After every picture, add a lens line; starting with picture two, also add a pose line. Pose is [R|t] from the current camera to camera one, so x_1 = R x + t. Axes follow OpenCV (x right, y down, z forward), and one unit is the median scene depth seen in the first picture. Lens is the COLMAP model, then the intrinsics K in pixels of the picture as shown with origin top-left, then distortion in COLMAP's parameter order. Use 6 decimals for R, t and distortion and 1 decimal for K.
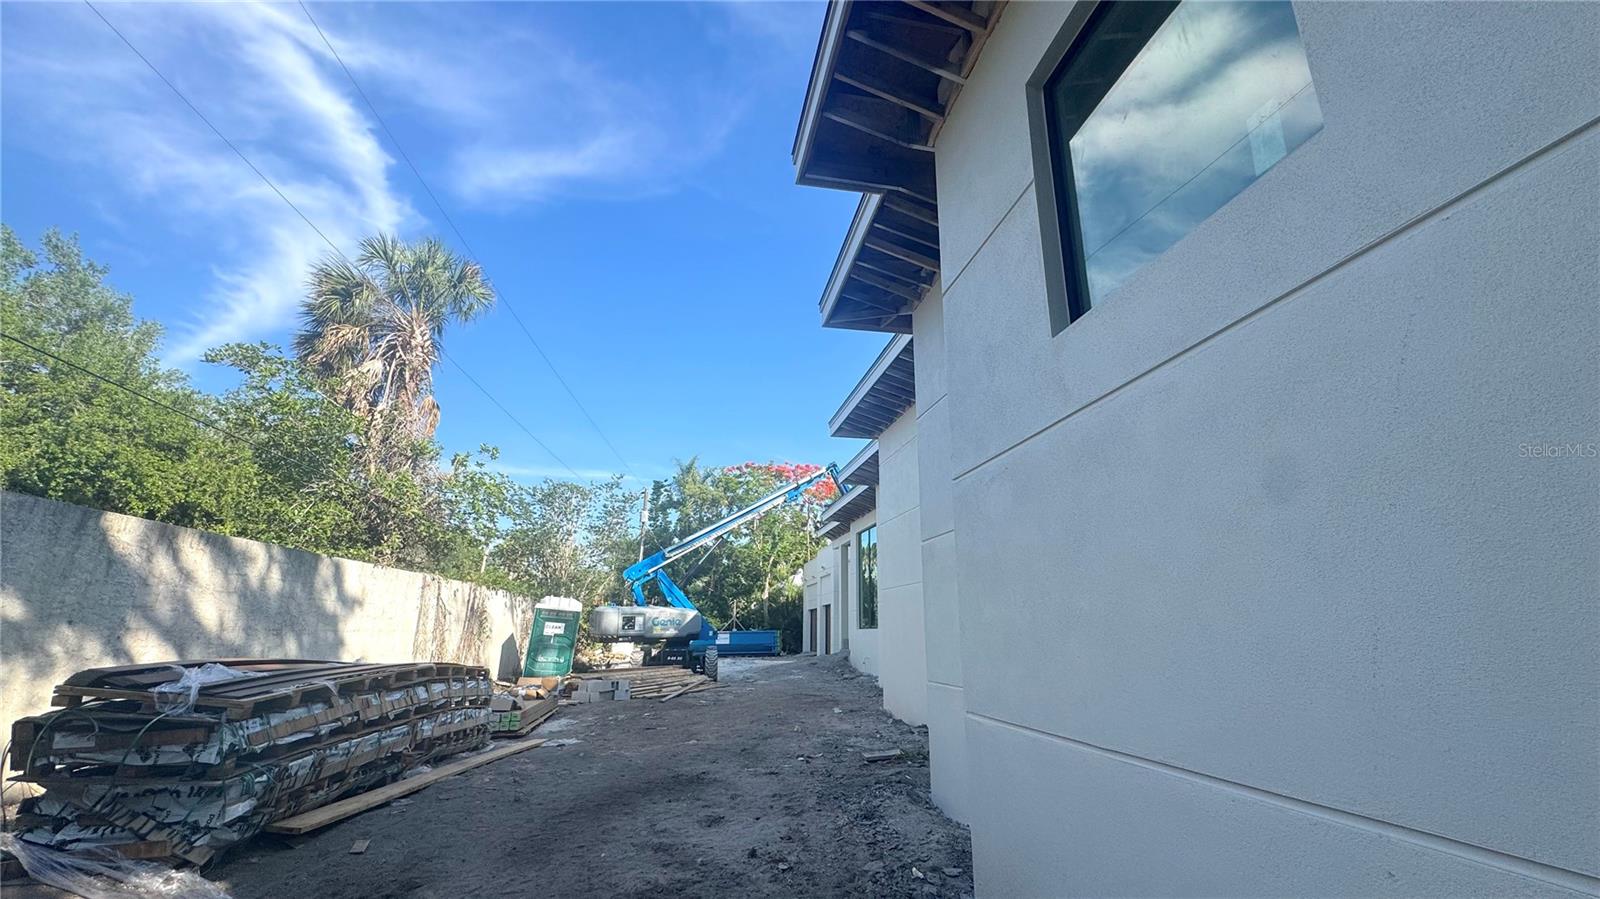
lens RADIAL K [[639.3, 0, 798.0], [0, 639.3, 447.0], [0, 0, 1]] dist [-0.002980, 0.000096]
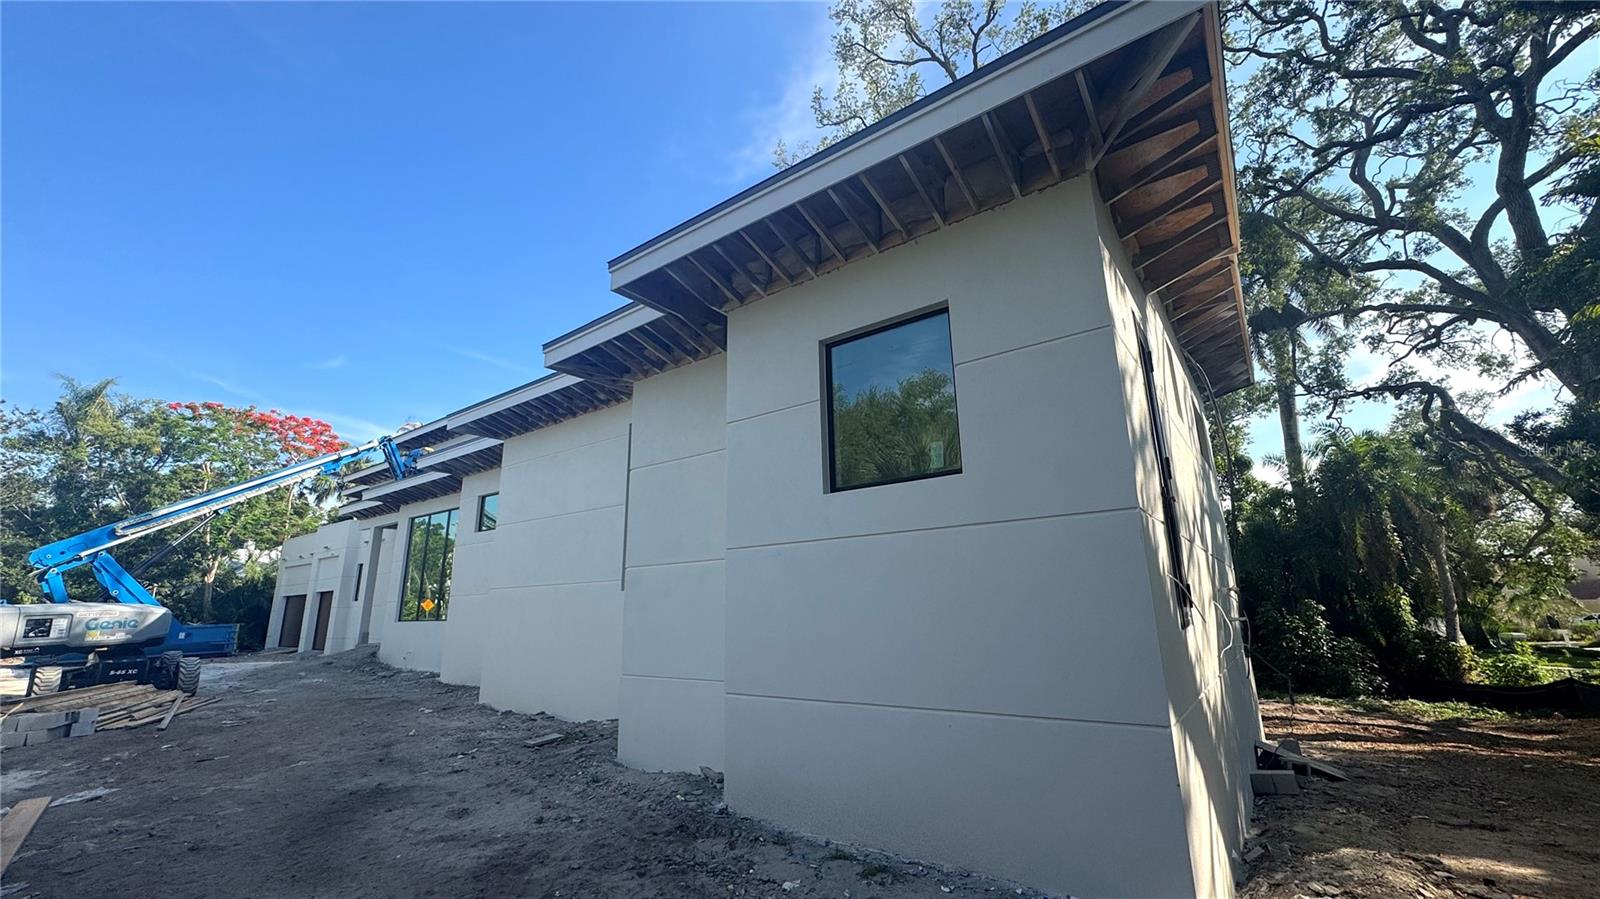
lens RADIAL K [[639.3, 0, 798.0], [0, 639.3, 447.0], [0, 0, 1]] dist [-0.002980, 0.000096]
pose [[0.738481, 0.139213, 0.659747, -0.128743], [-0.160871, 0.986575, -0.028108, -0.033316], [-0.654803, -0.085377, 0.750962, -0.051244]]
